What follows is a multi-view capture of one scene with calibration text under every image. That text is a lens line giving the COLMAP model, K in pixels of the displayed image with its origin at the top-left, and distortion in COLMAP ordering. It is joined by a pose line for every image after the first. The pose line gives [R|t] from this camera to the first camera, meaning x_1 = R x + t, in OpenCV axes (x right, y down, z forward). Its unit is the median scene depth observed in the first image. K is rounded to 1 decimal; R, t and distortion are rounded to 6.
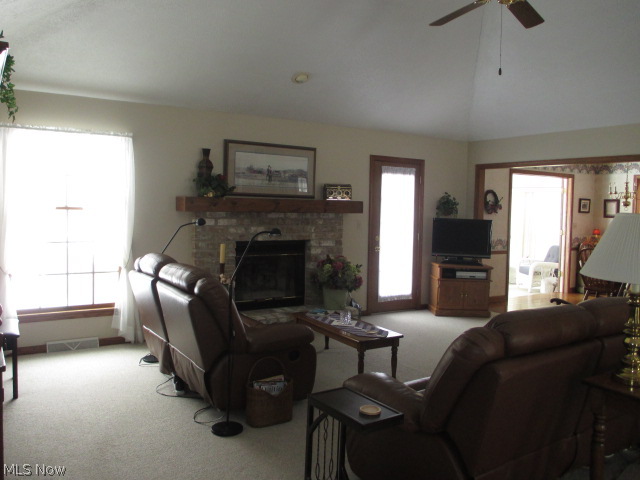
lens RADIAL K [[538.8, 0, 321.0], [0, 538.8, 238.0], [0, 0, 1]] dist [-0.020717, -0.002624]
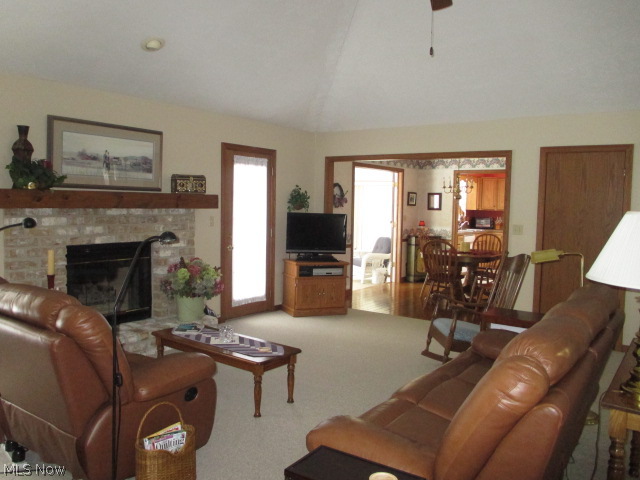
lens RADIAL K [[538.8, 0, 325.6], [0, 538.8, 233.5], [0, 0, 1]] dist [-0.020717, -0.002624]
pose [[0.929578, -0.023785, 0.367858, -0.086098], [0.021533, 0.999716, 0.010225, -0.010227], [-0.367996, -0.001584, 0.929826, 0.120864]]
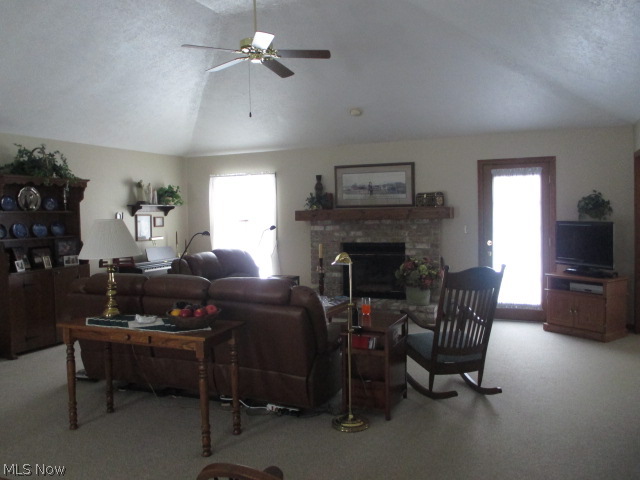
lens RADIAL K [[538.8, 0, 322.1], [0, 538.8, 243.4], [0, 0, 1]] dist [-0.020717, -0.002624]
pose [[0.545039, 0.006495, -0.838385, 0.847174], [-0.023395, 0.999698, -0.007464, 0.017618], [0.838084, 0.023682, 0.545027, 0.226177]]
